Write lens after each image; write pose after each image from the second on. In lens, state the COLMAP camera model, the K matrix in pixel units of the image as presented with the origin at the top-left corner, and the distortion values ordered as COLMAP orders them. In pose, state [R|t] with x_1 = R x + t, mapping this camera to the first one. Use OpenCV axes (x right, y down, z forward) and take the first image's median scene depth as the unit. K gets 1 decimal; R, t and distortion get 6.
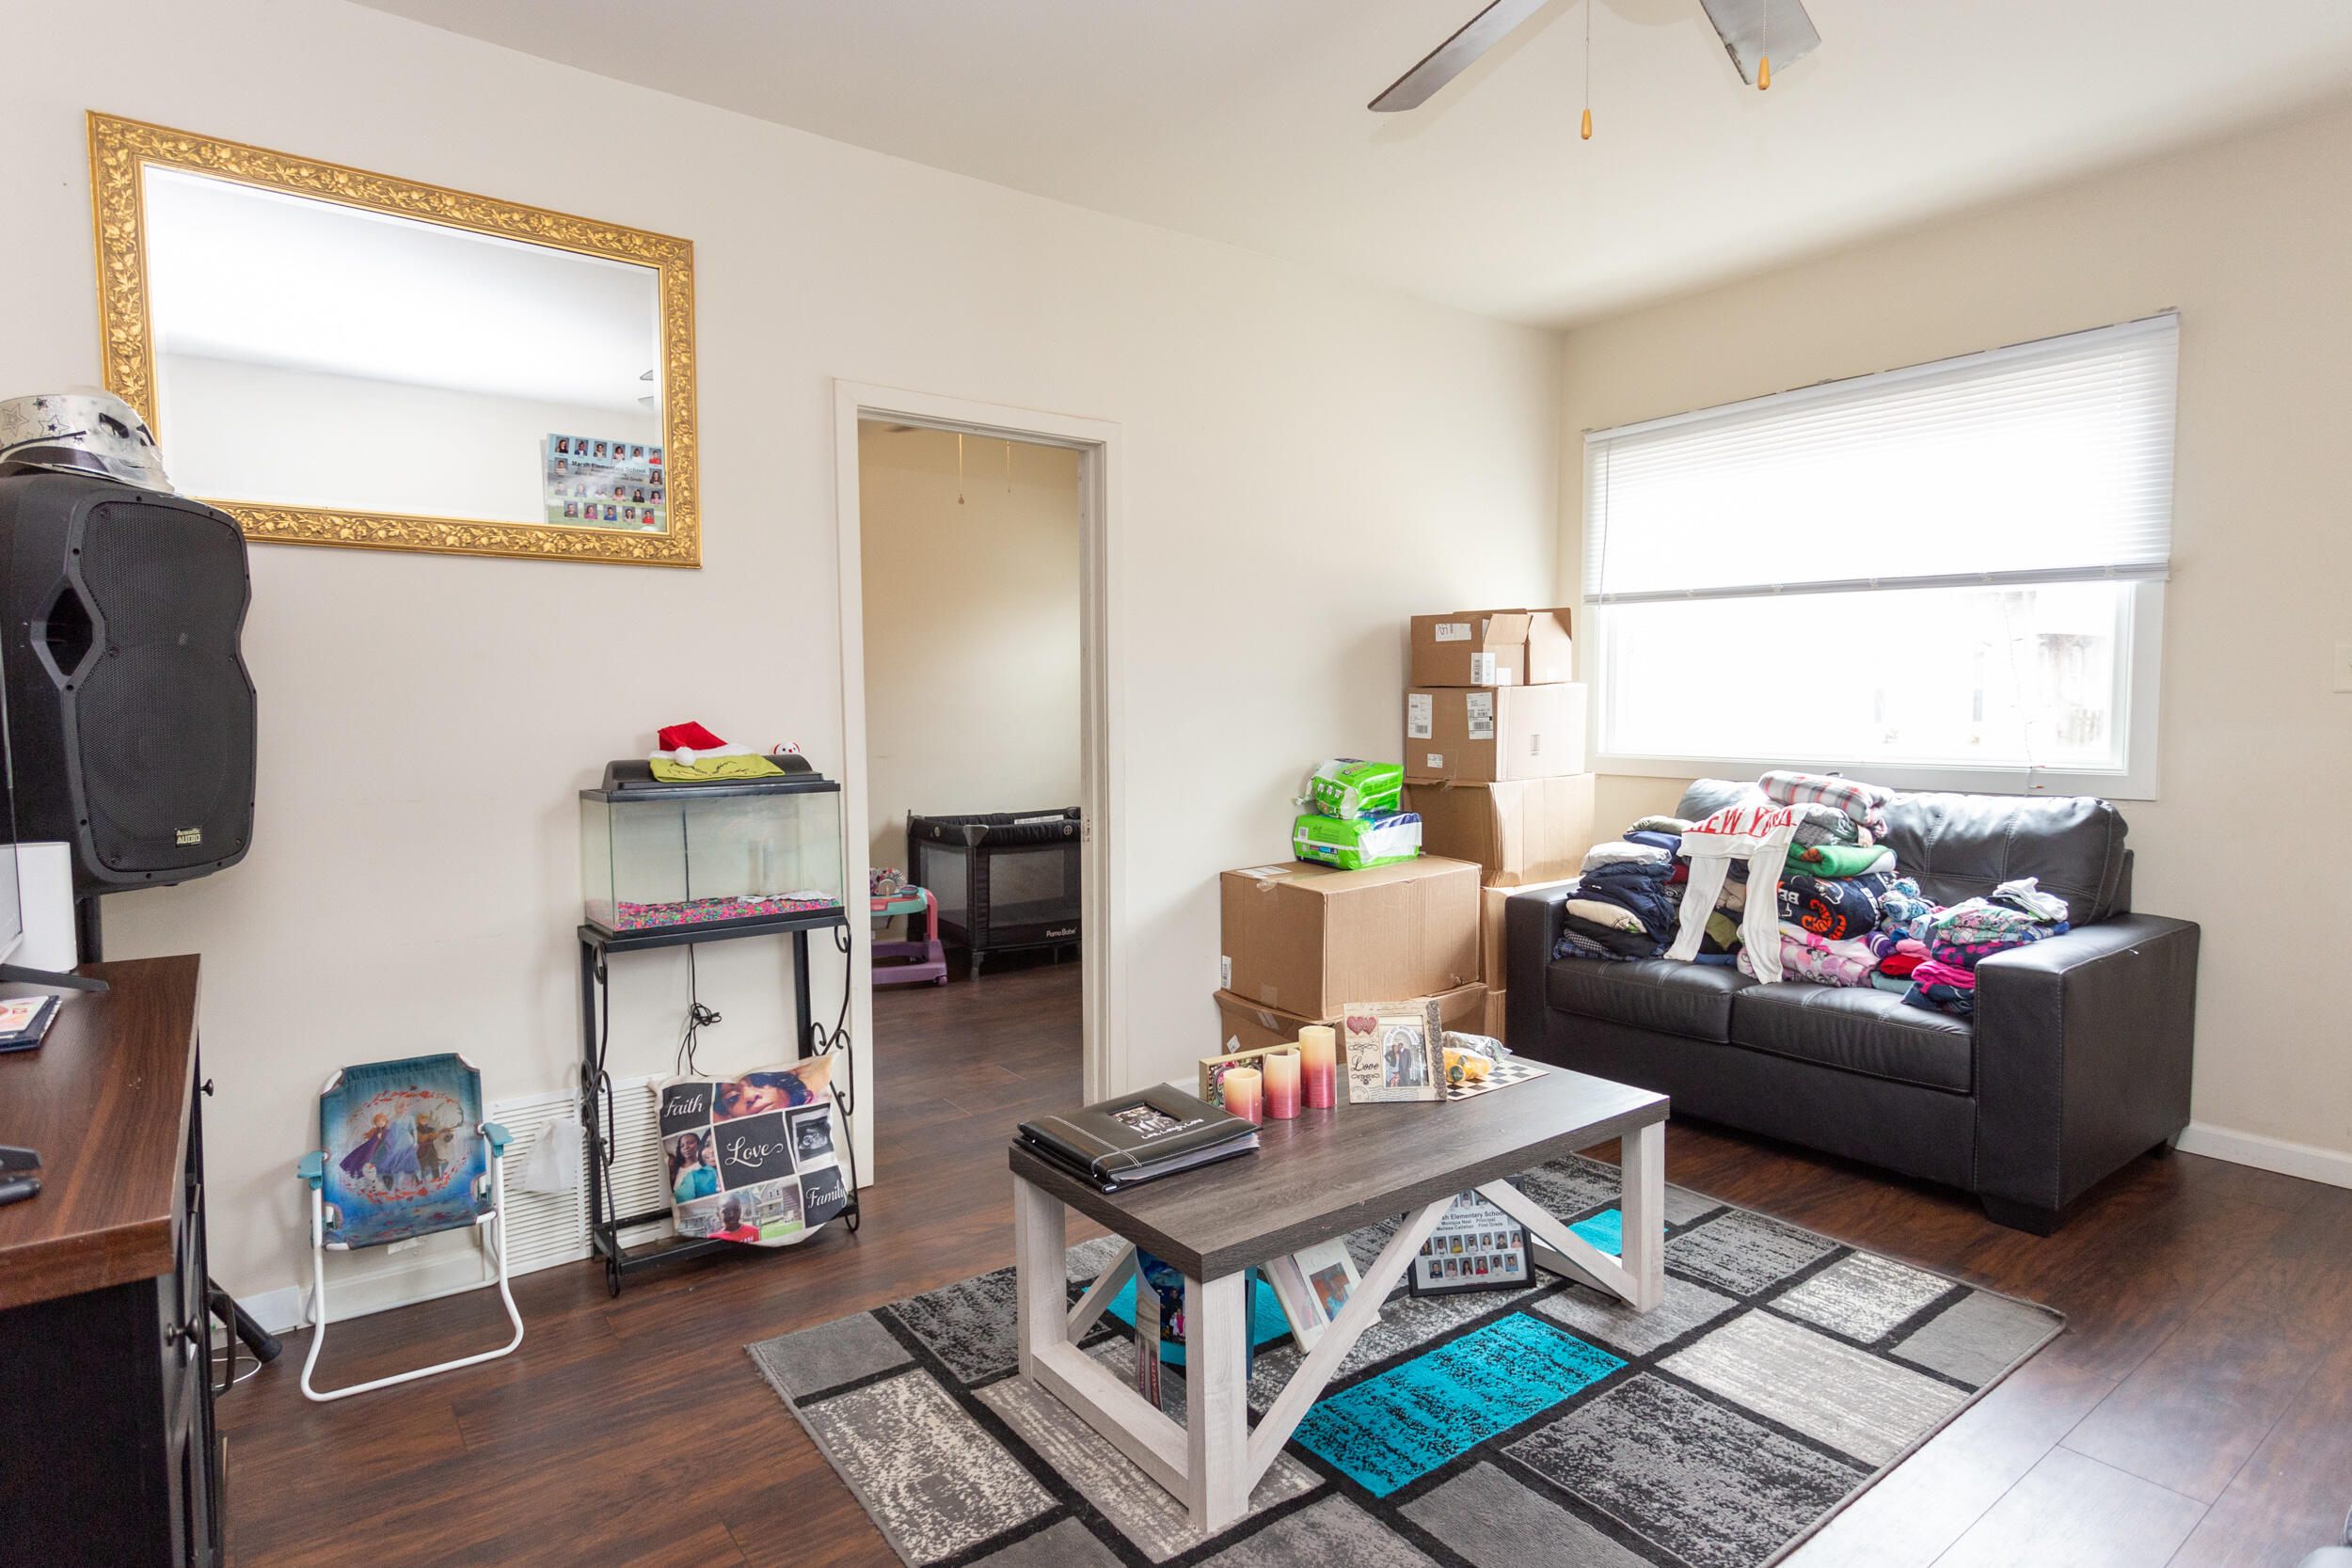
lens RADIAL K [[1168.9, 0, 1176.0], [0, 1168.9, 784.0], [0, 0, 1]] dist [0.037340, 0.000214]
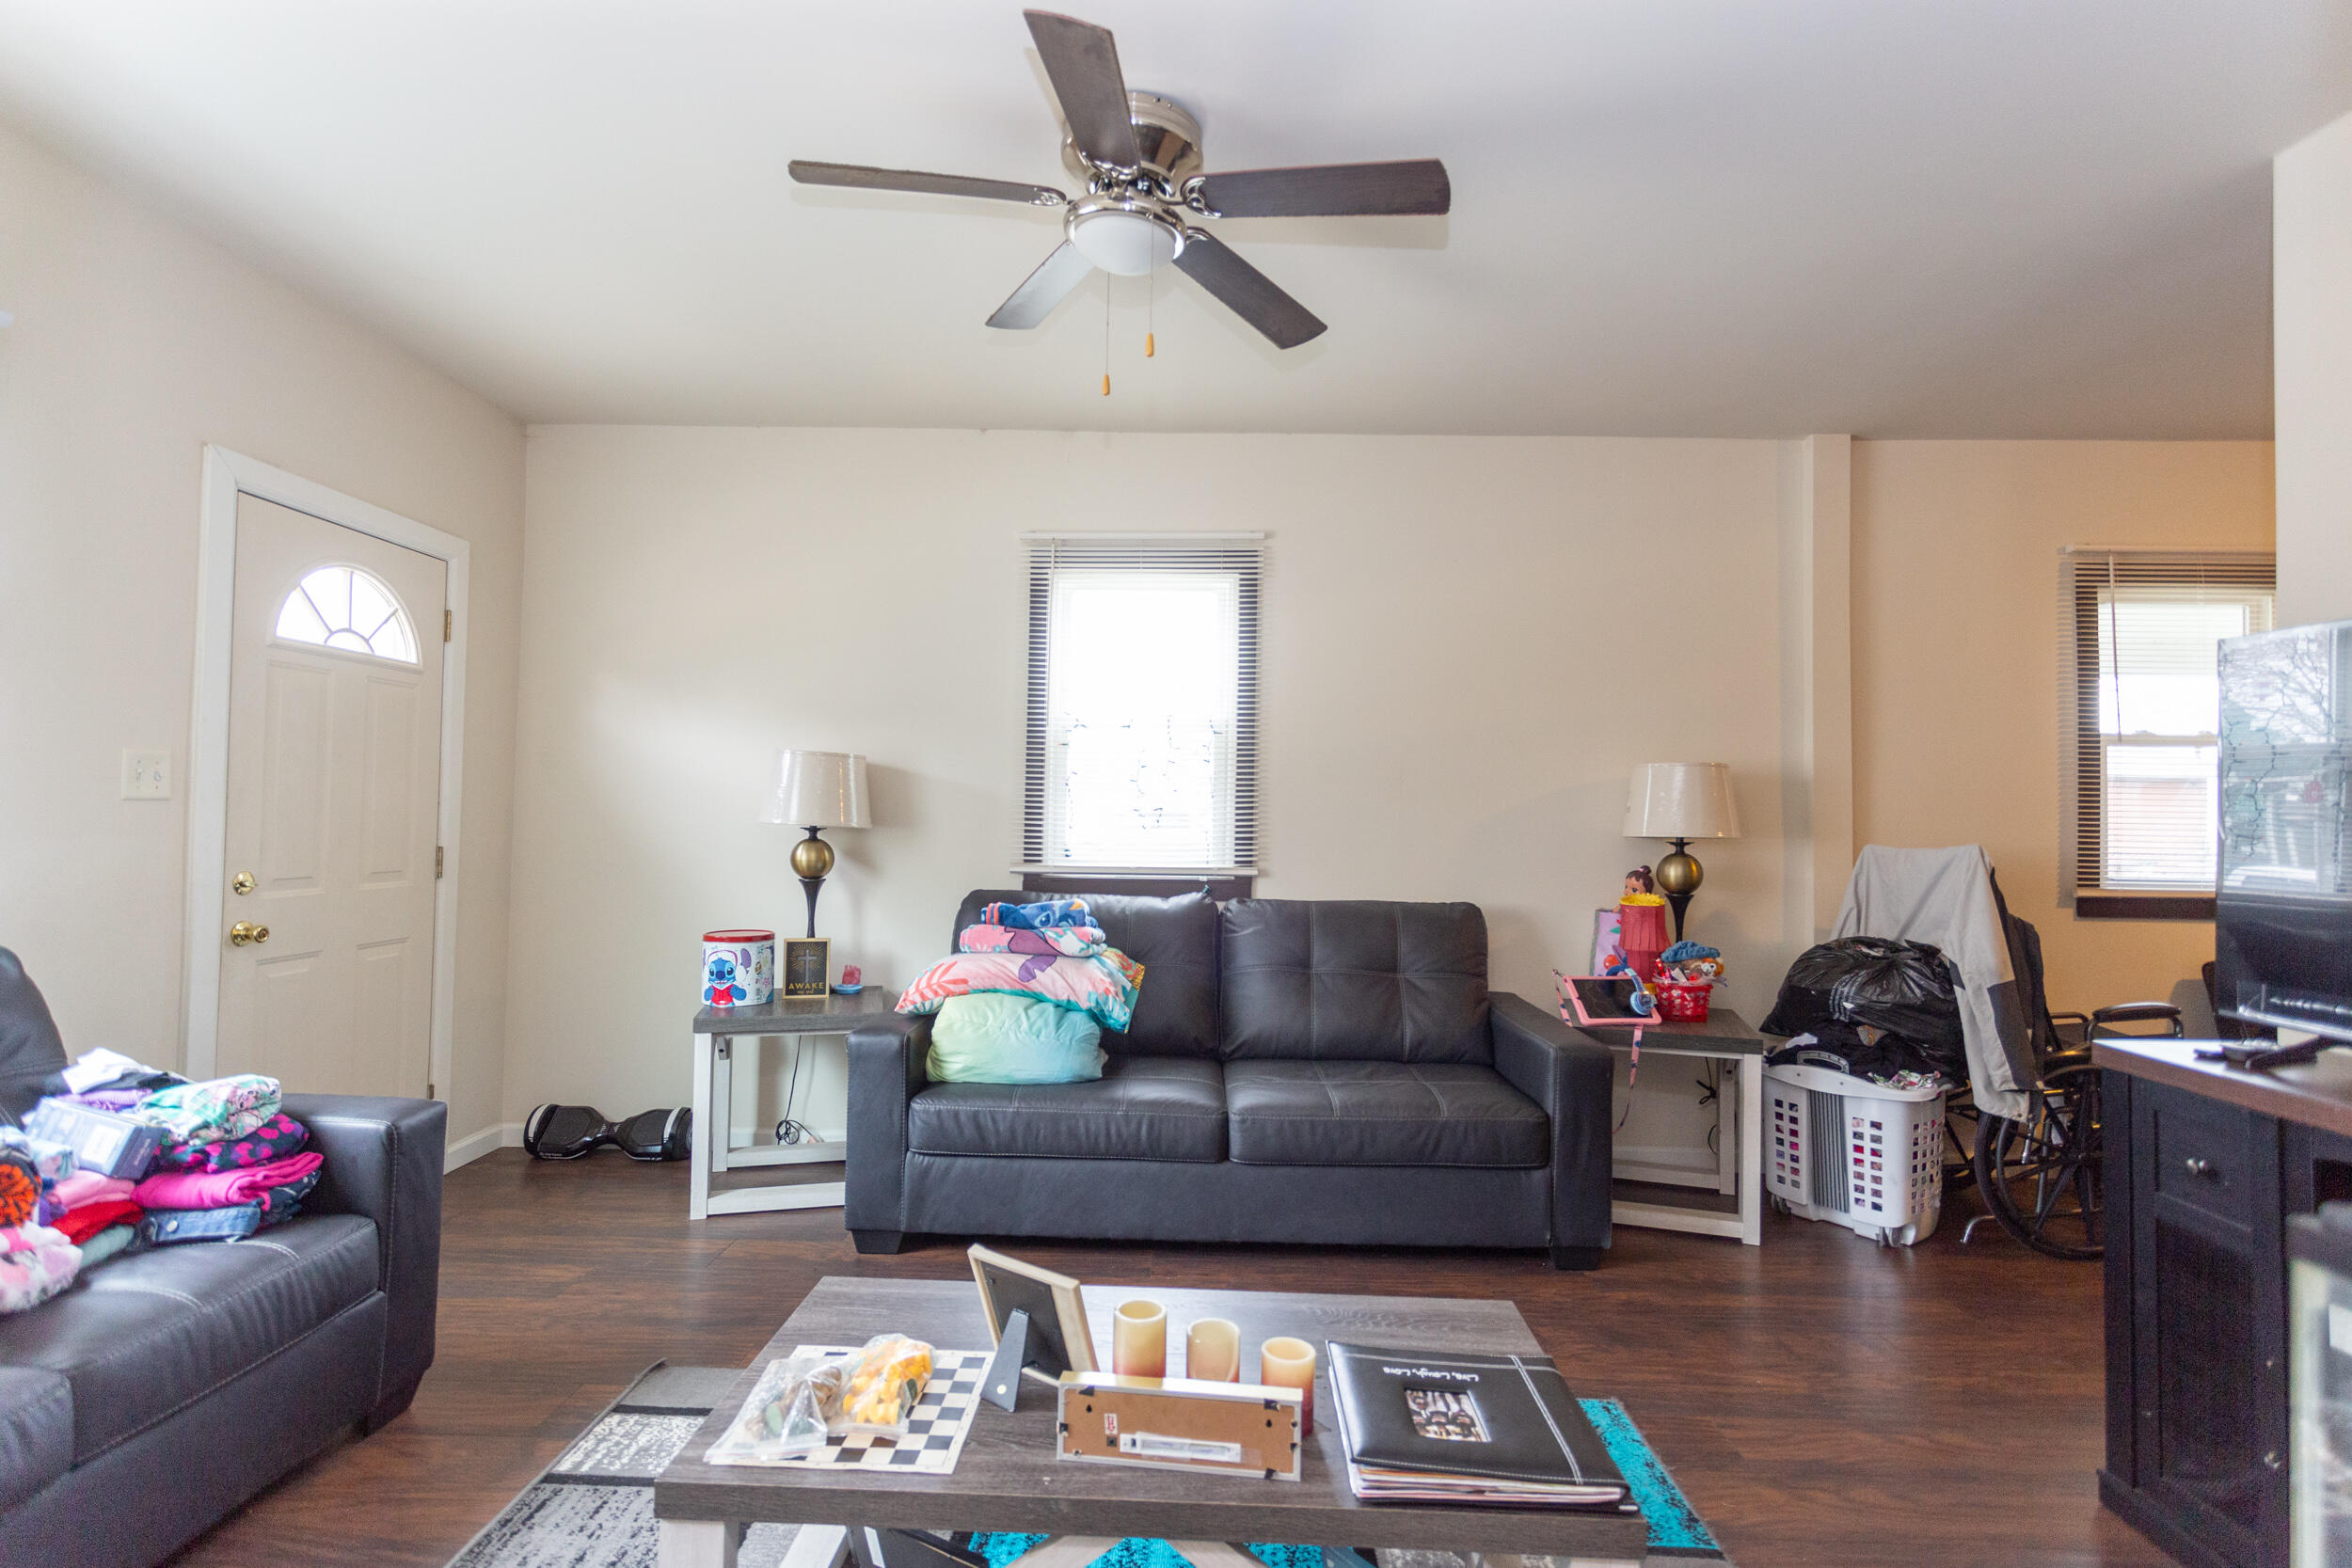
lens RADIAL K [[1116.2, 0, 1176.0], [0, 1116.2, 784.0], [0, 0, 1]] dist [0.021006, 0.000292]
pose [[-0.773129, 0.014630, 0.634080, -0.282628], [0.032808, 0.999318, 0.016946, -0.090476], [-0.633400, 0.033904, -0.773082, 1.356707]]
